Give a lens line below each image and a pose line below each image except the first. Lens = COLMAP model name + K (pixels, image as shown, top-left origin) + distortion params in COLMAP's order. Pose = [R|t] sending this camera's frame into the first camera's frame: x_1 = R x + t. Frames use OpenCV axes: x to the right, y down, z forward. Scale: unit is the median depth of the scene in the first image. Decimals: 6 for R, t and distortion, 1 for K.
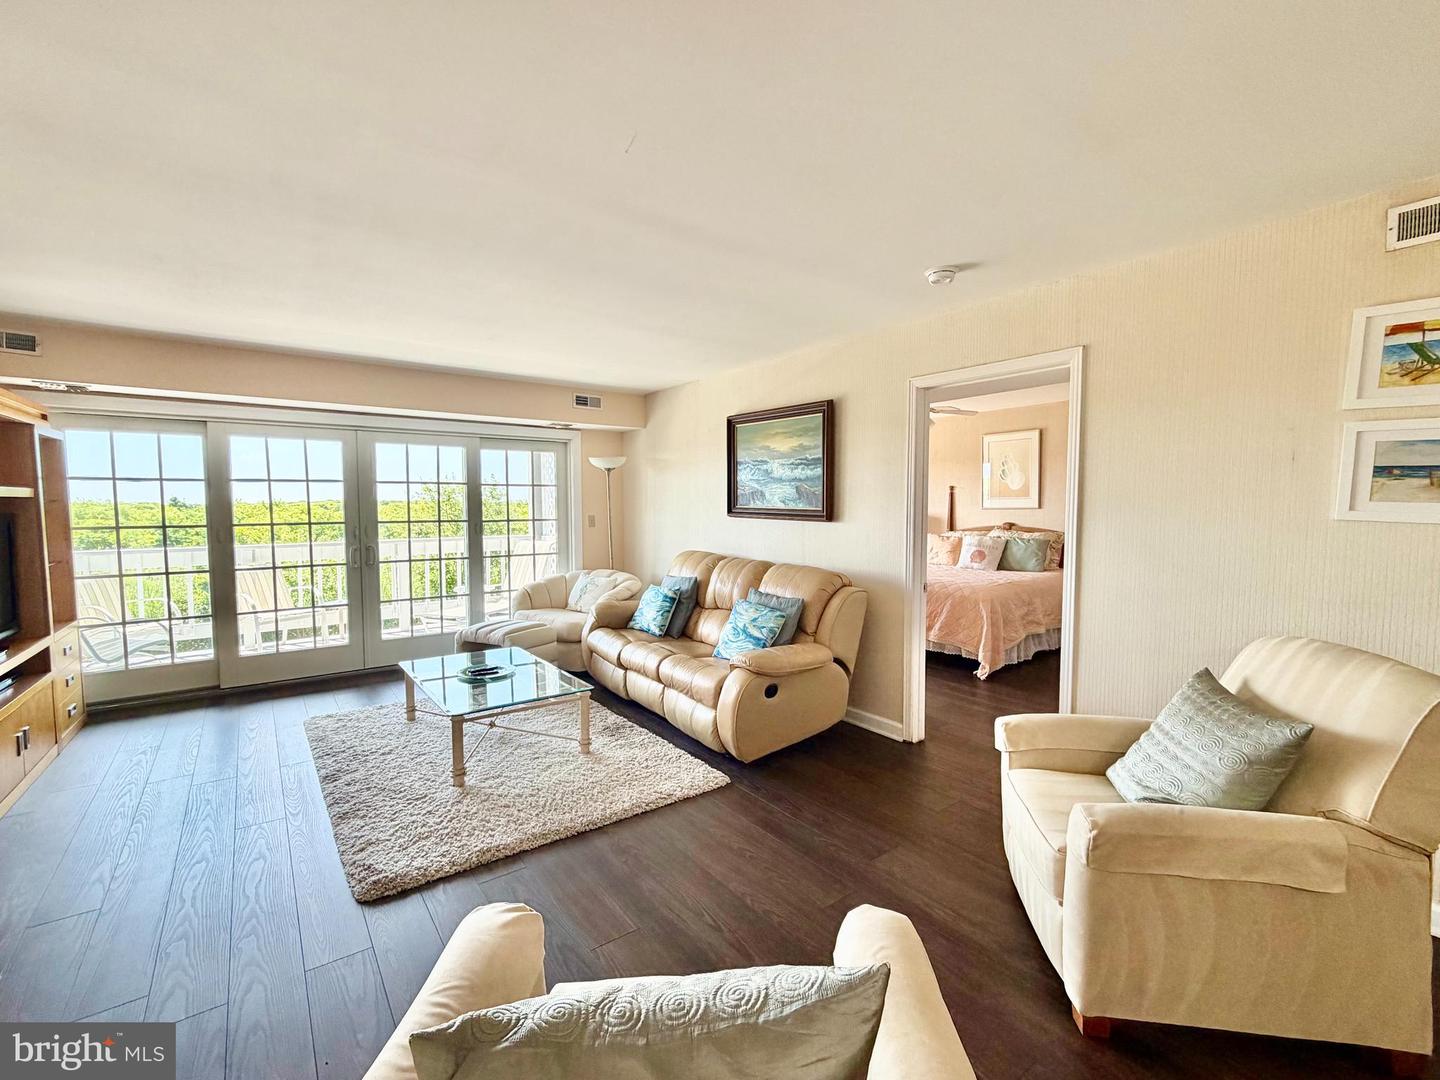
lens RADIAL K [[627.4, 0, 724.6], [0, 627.4, 539.3], [0, 0, 1]] dist [-0.012825, -0.000106]
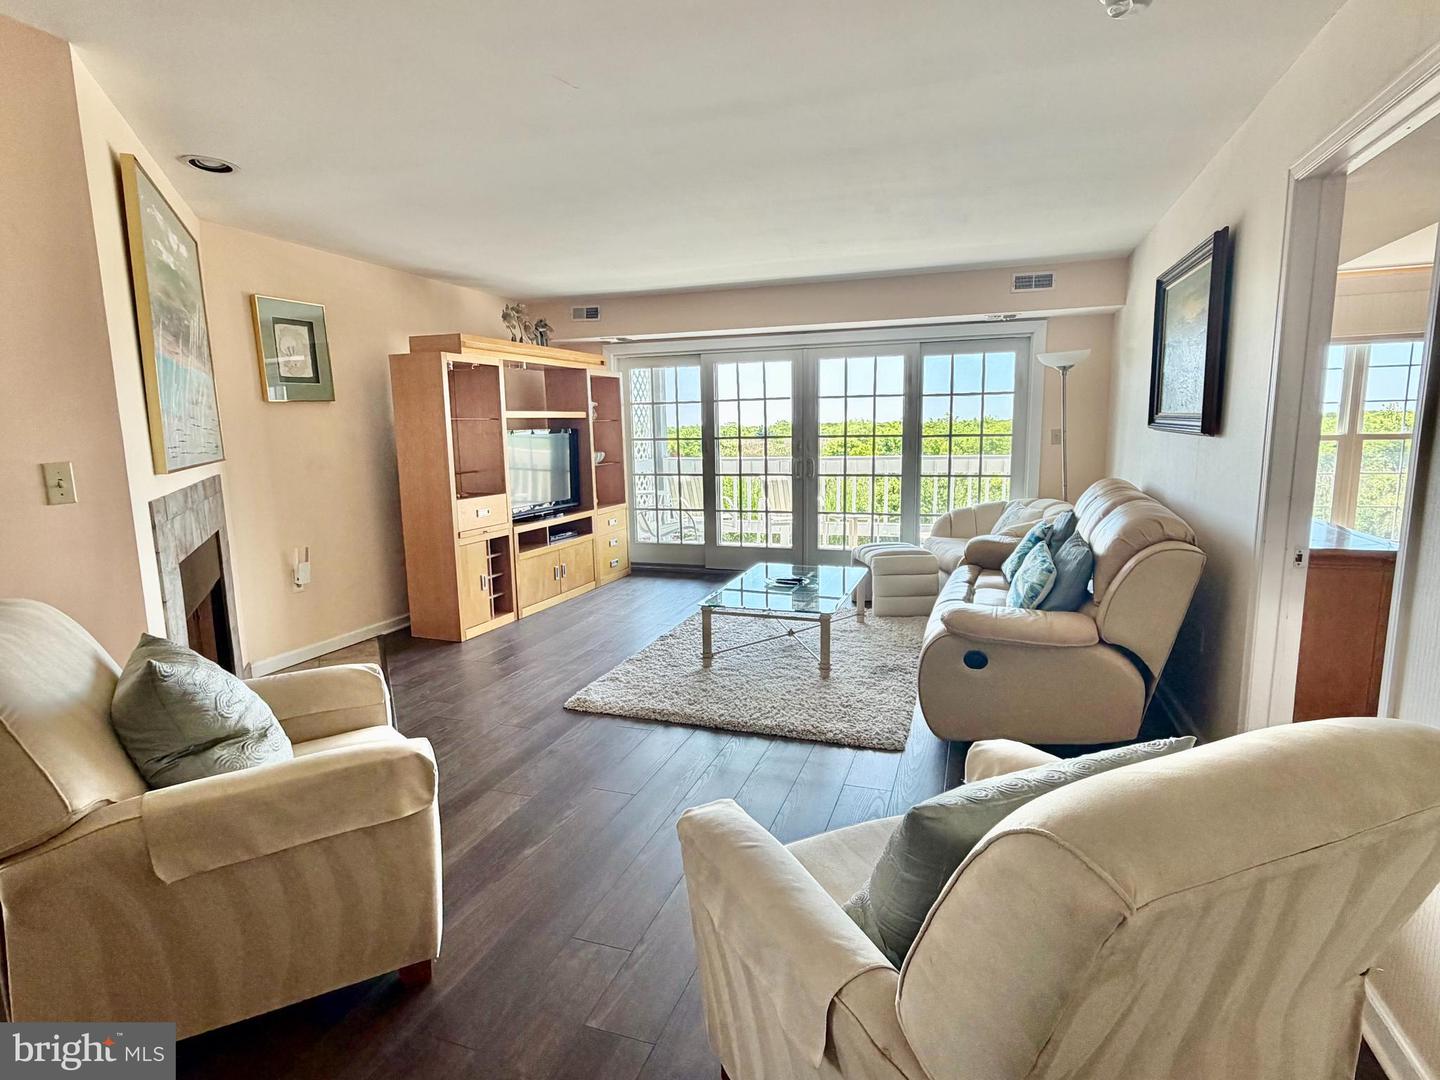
lens RADIAL K [[748.3, 0, 722.3], [0, 748.3, 538.7], [0, 0, 1]] dist [-0.001867, 0.000100]
pose [[0.552992, 0.113876, -0.825368, 0.461841], [-0.030679, 0.992727, 0.116411, 0.001799], [0.832622, -0.039053, 0.552464, 0.187545]]
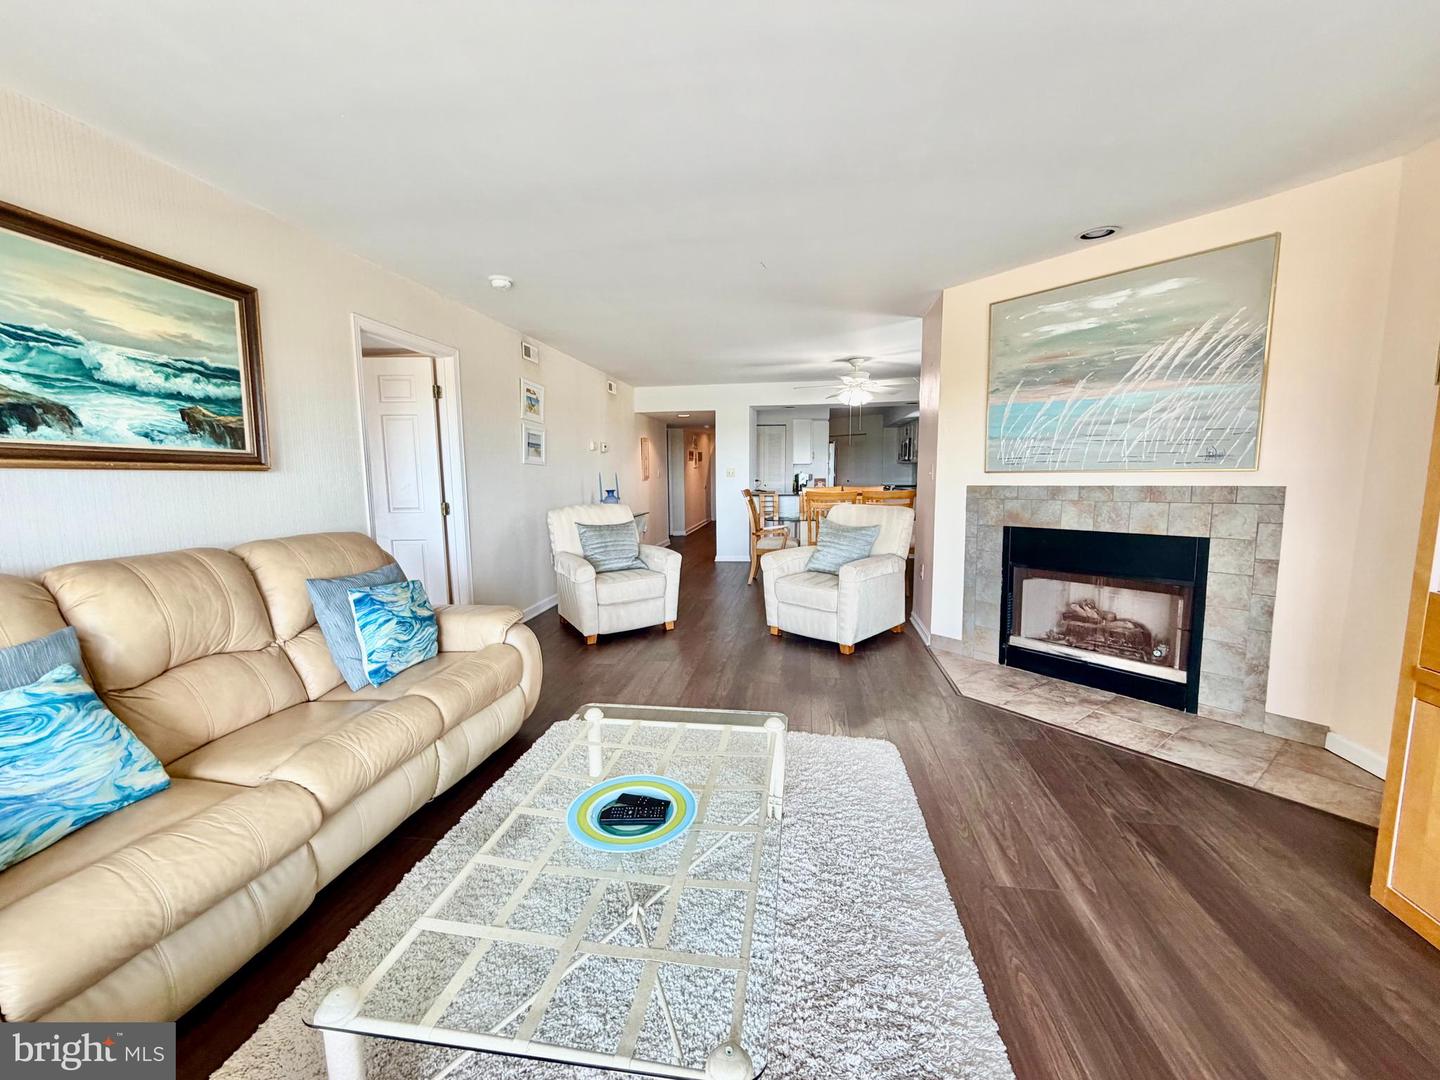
lens RADIAL K [[575.2, 0, 717.1], [0, 575.2, 543.0], [0, 0, 1]] dist [0.000527, 0.000061]
pose [[-0.696764, -0.077980, 0.713049, -0.581553], [0.051940, 0.985979, 0.158581, -0.023406], [-0.715417, 0.147529, -0.682944, 1.015369]]
